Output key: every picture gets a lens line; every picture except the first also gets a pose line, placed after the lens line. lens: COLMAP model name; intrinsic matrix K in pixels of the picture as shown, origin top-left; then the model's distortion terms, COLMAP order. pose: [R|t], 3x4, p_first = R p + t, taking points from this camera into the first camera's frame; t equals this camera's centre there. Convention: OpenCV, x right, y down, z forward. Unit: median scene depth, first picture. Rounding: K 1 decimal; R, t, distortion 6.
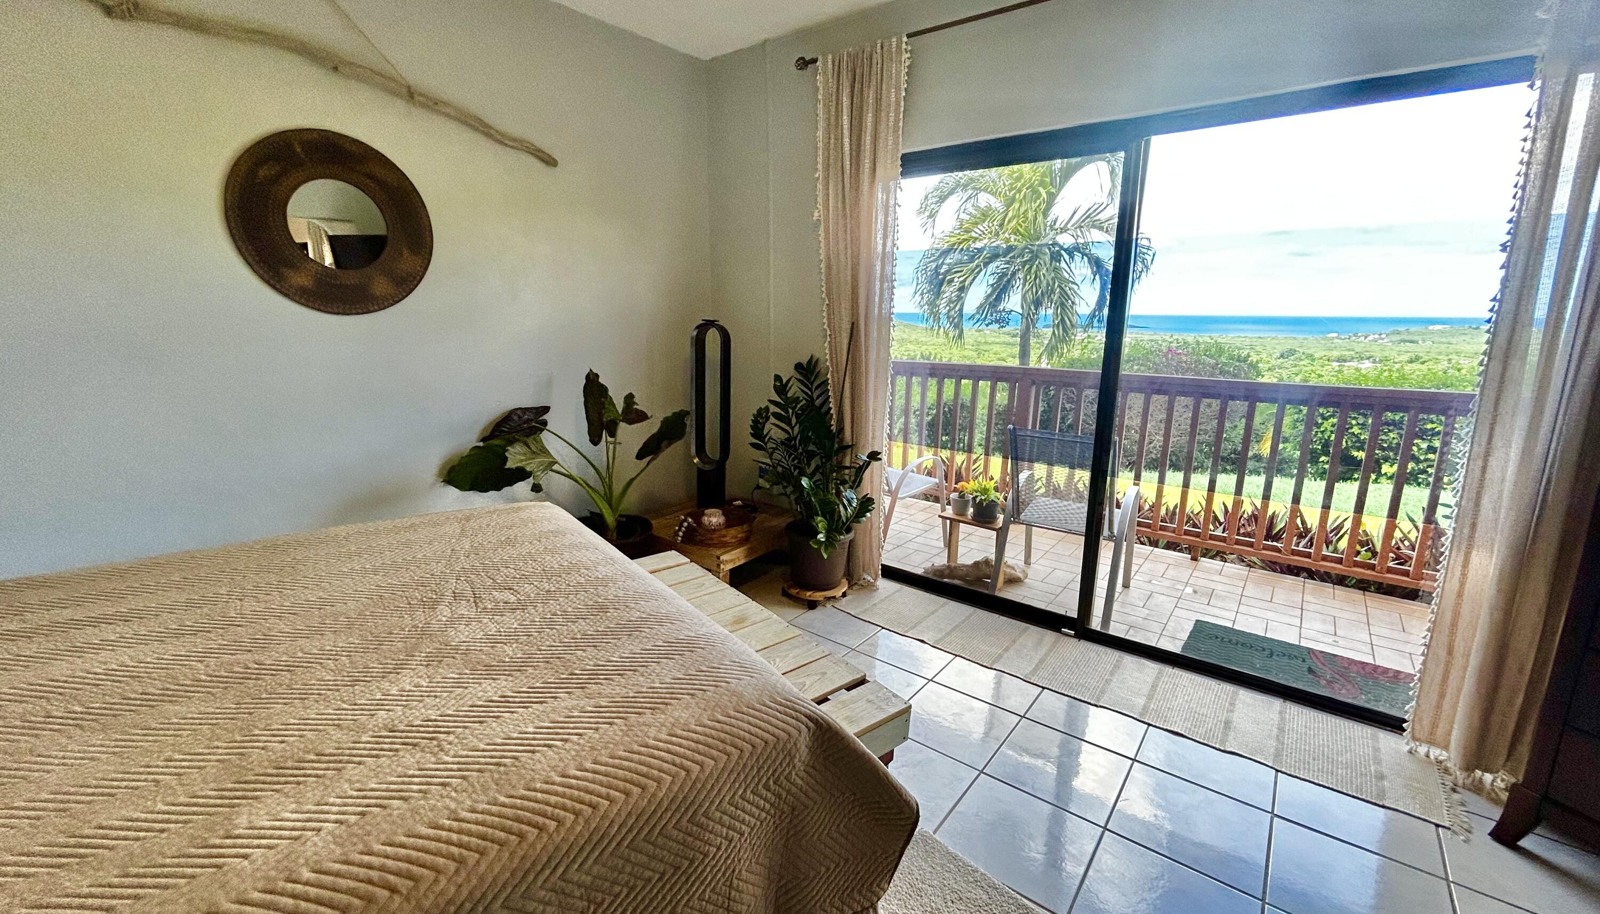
lens RADIAL K [[651.5, 0, 795.3], [0, 651.5, 450.5], [0, 0, 1]] dist [0.001619, -0.000272]
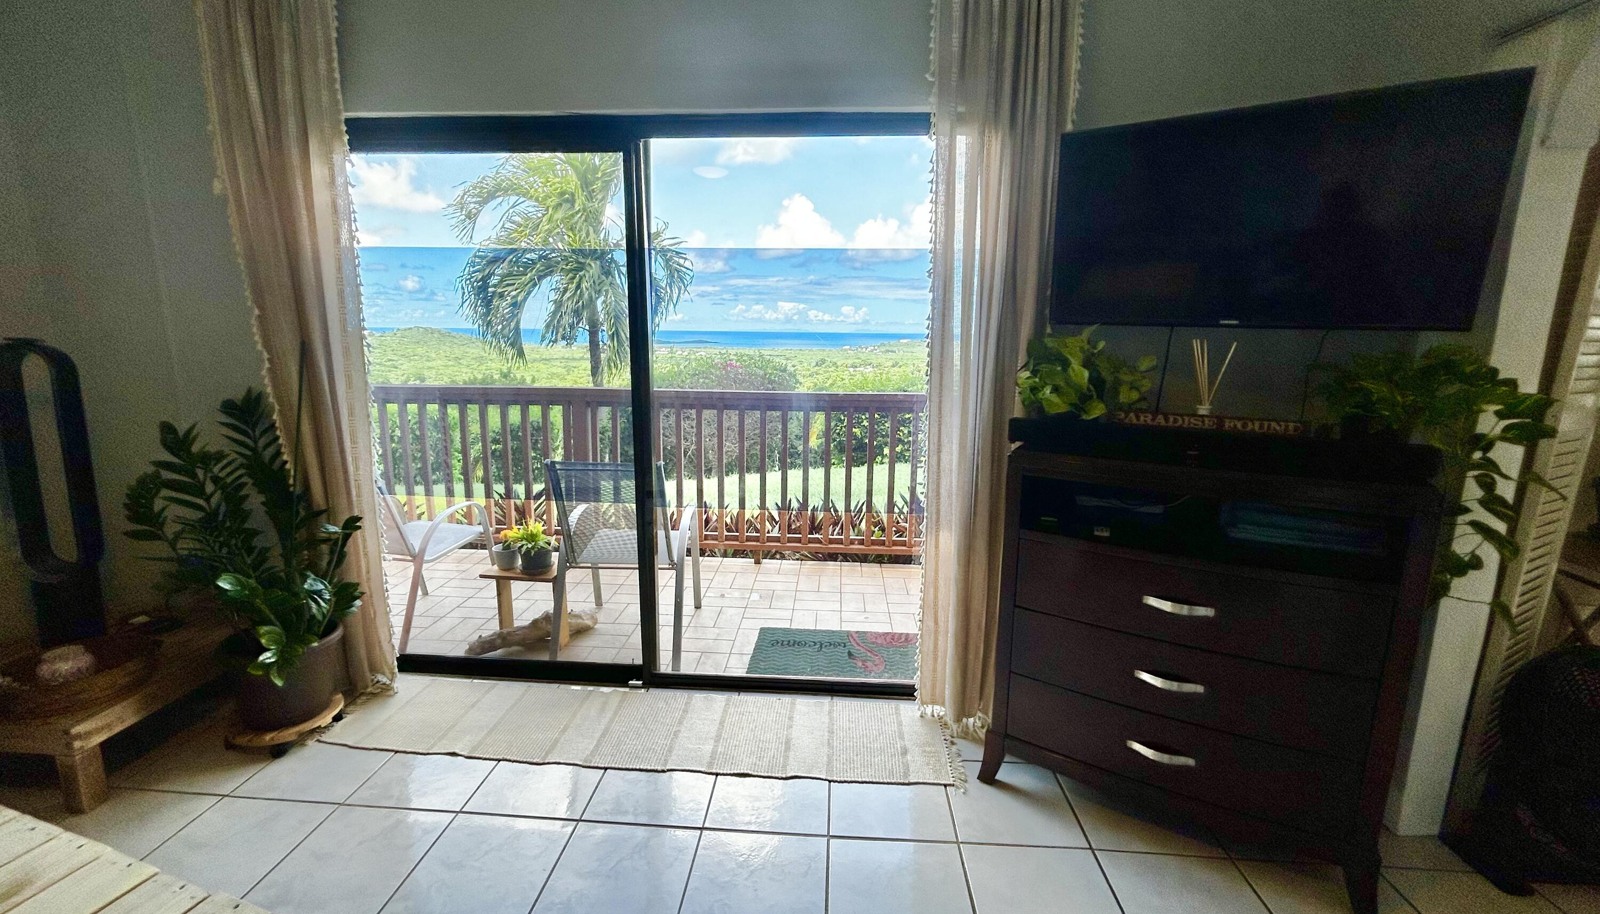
lens RADIAL K [[651.5, 0, 795.0], [0, 651.5, 449.9], [0, 0, 1]] dist [0.001619, -0.000272]
pose [[0.822924, -0.101082, 0.559088, 0.122515], [0.115432, 0.993268, 0.009676, -0.022439], [-0.556302, 0.056574, 0.829052, 0.110554]]
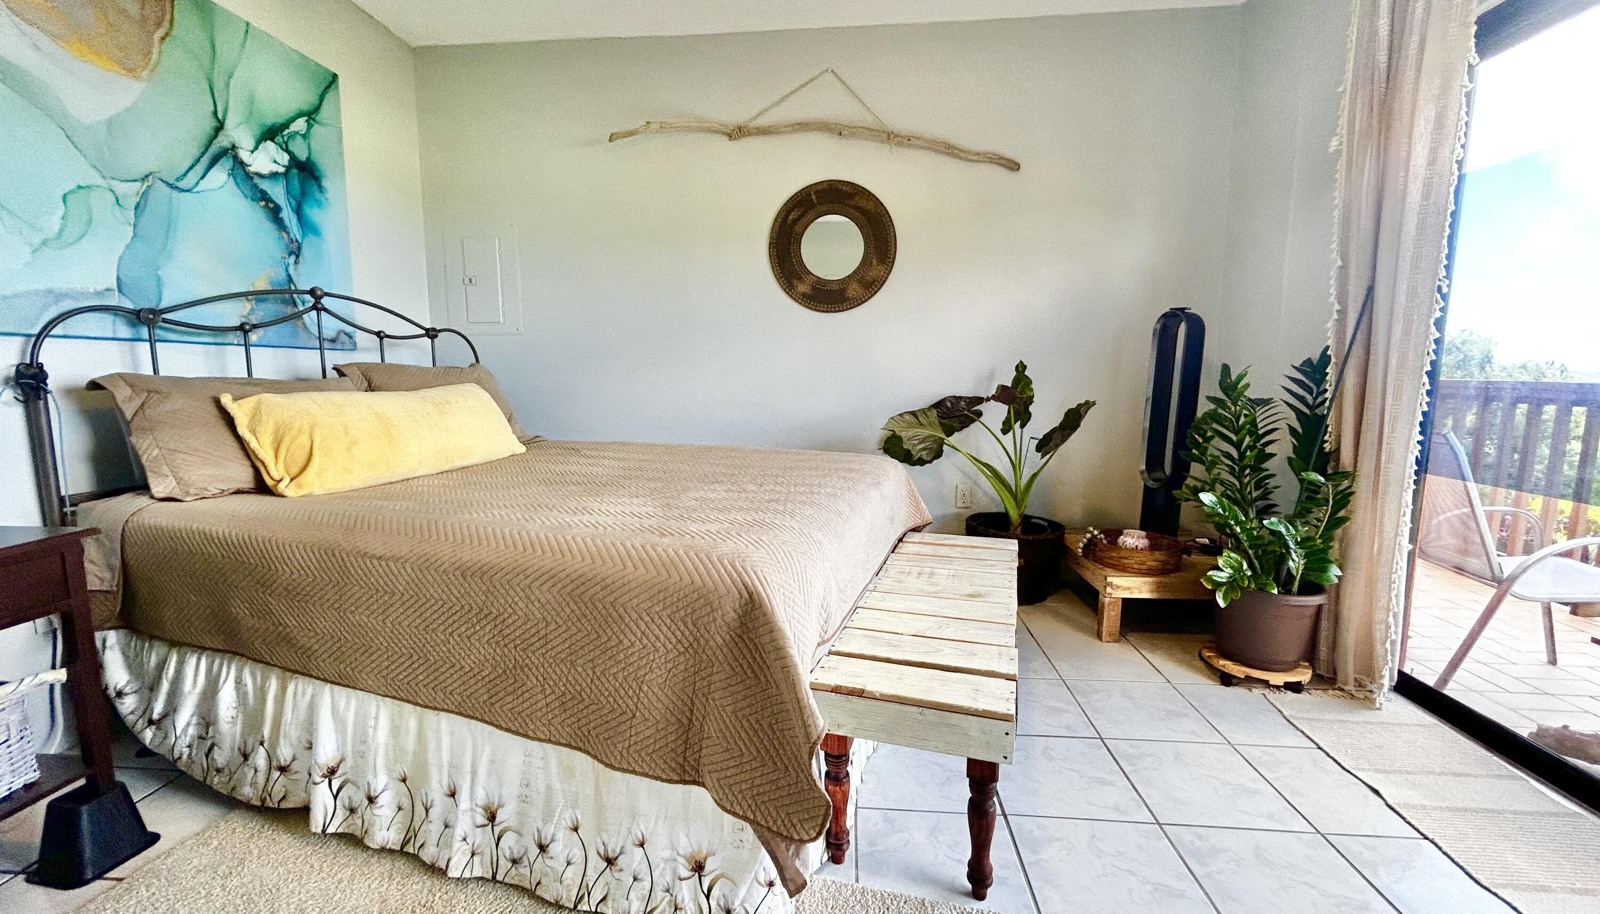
lens RADIAL K [[651.5, 0, 801.0], [0, 651.5, 456.7], [0, 0, 1]] dist [0.001619, -0.000272]
pose [[0.556708, 0.101510, -0.824483, 0.335841], [-0.171109, 0.985235, 0.005766, 0.070923], [0.812895, 0.137867, 0.565858, 0.176504]]
